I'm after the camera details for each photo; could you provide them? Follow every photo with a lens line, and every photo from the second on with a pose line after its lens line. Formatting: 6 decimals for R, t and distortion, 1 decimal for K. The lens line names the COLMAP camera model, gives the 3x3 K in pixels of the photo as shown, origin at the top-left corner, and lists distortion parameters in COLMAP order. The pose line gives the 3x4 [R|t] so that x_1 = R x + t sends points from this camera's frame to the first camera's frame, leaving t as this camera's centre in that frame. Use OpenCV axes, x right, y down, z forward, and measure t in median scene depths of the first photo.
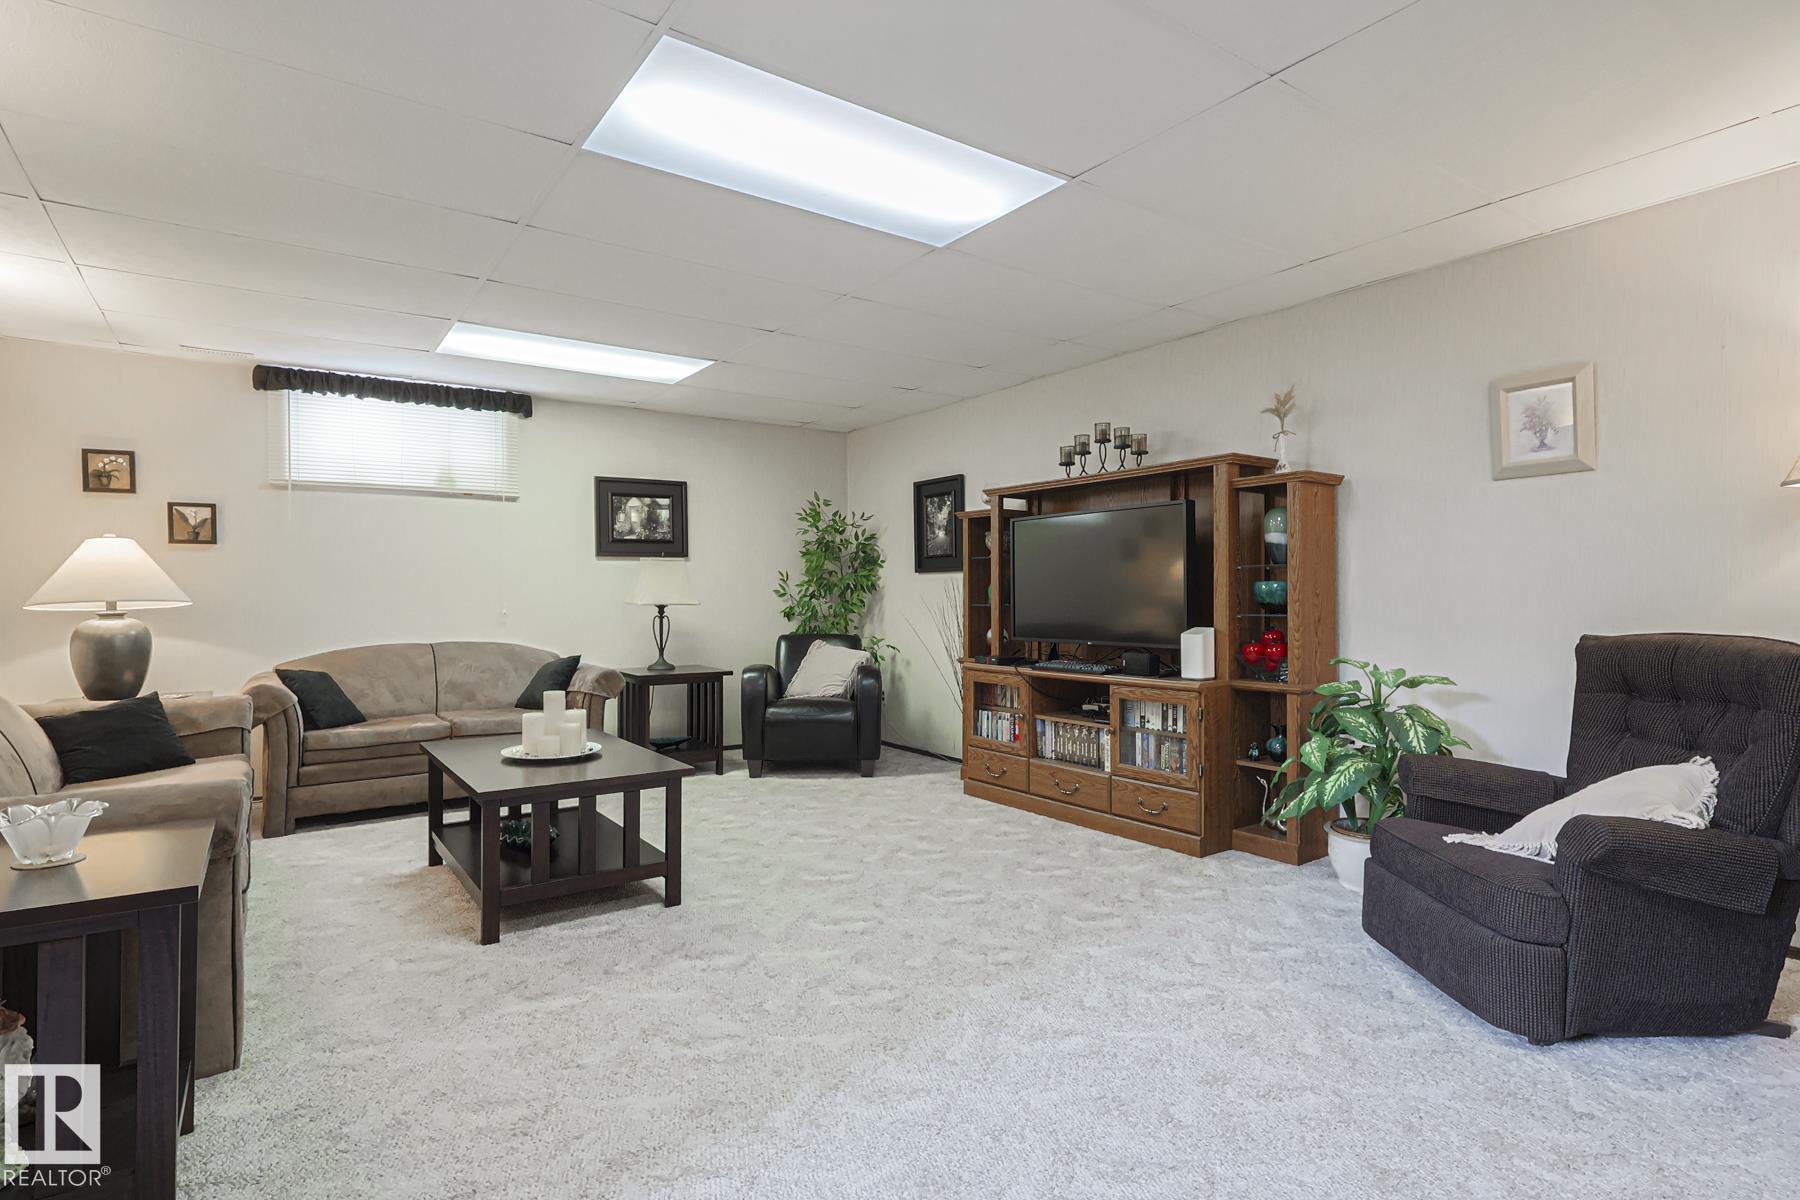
lens RADIAL K [[902.0, 0, 890.1], [0, 902.0, 594.3], [0, 0, 1]] dist [0.000403, 0.000557]
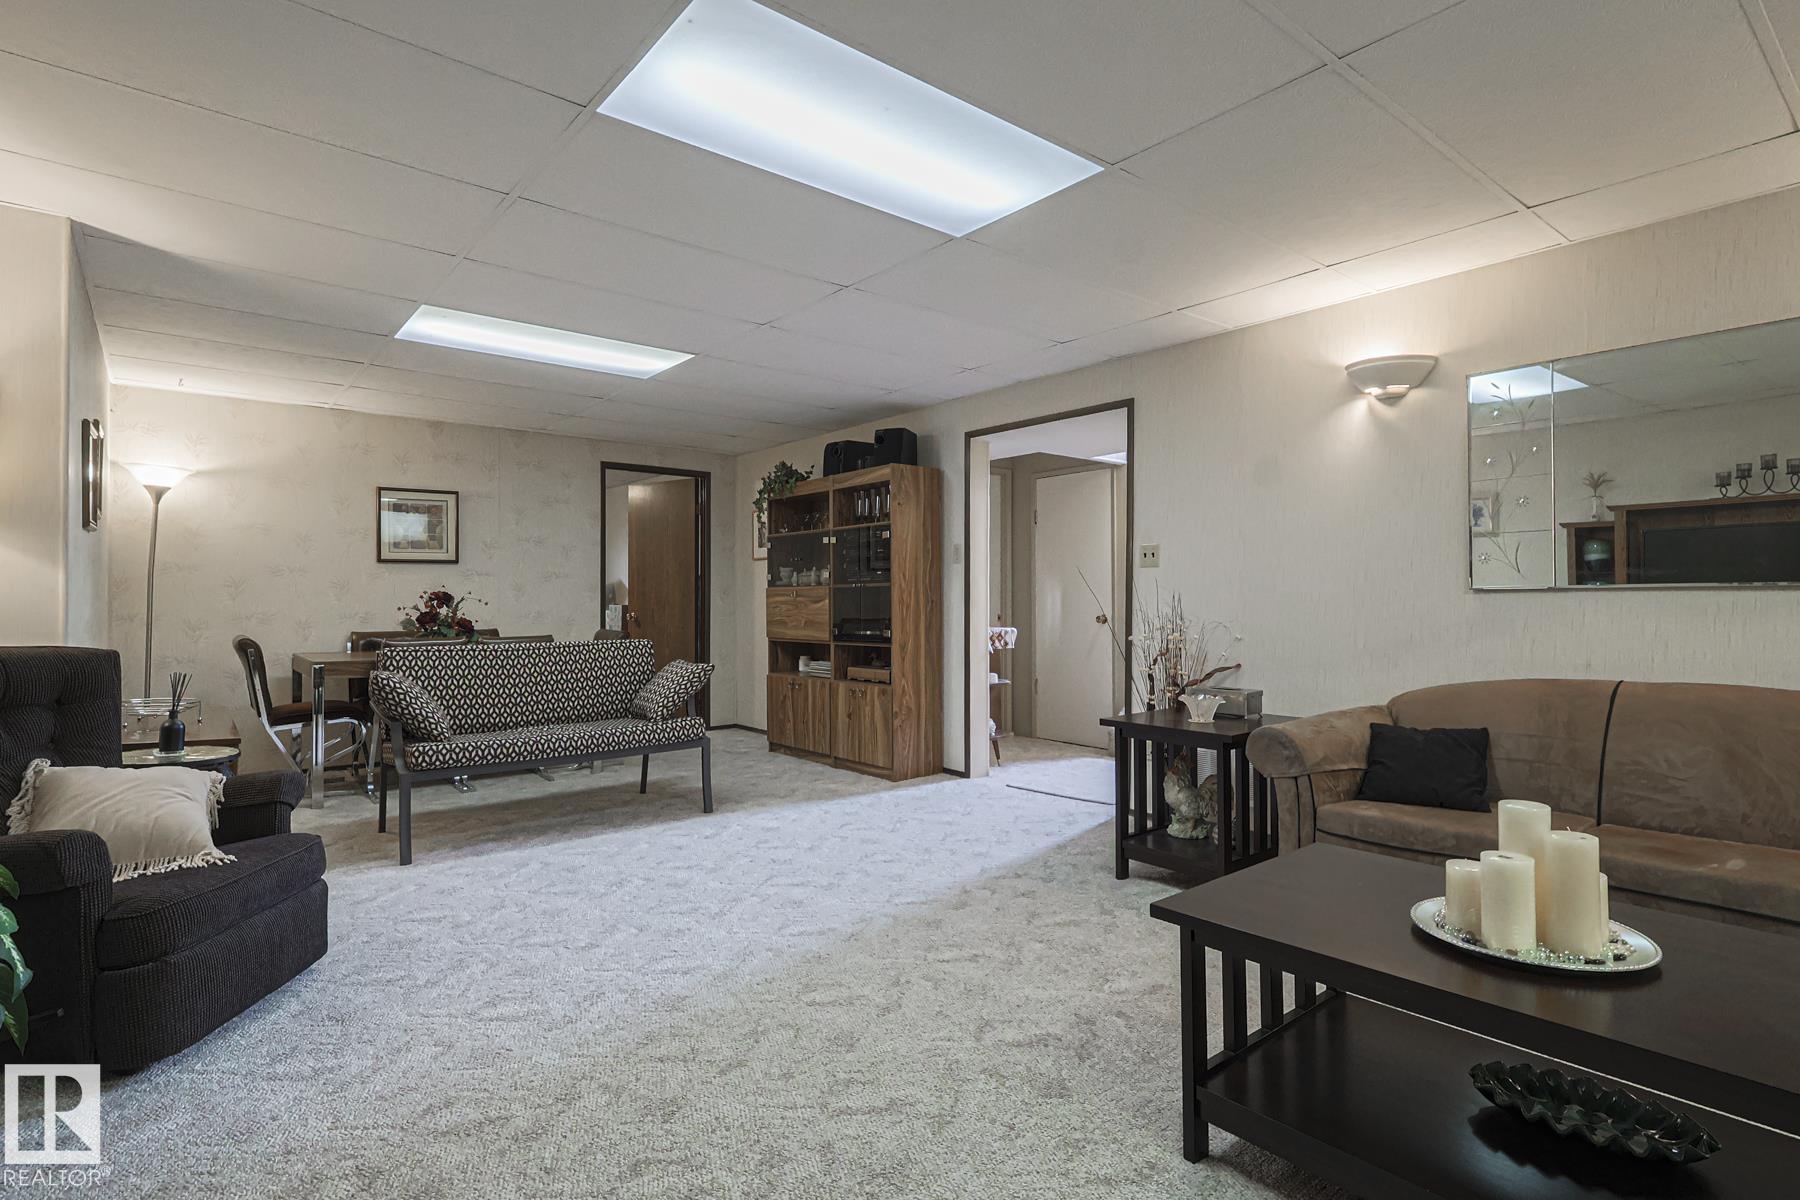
lens RADIAL K [[903.6, 0, 839.0], [0, 903.6, 601.5], [0, 0, 1]] dist [0.000256, 0.000073]
pose [[-0.999922, 0.007531, -0.010004, -0.012324], [0.007538, 0.999971, -0.000628, 0.000582], [0.009998, -0.000703, -0.999950, 1.124582]]
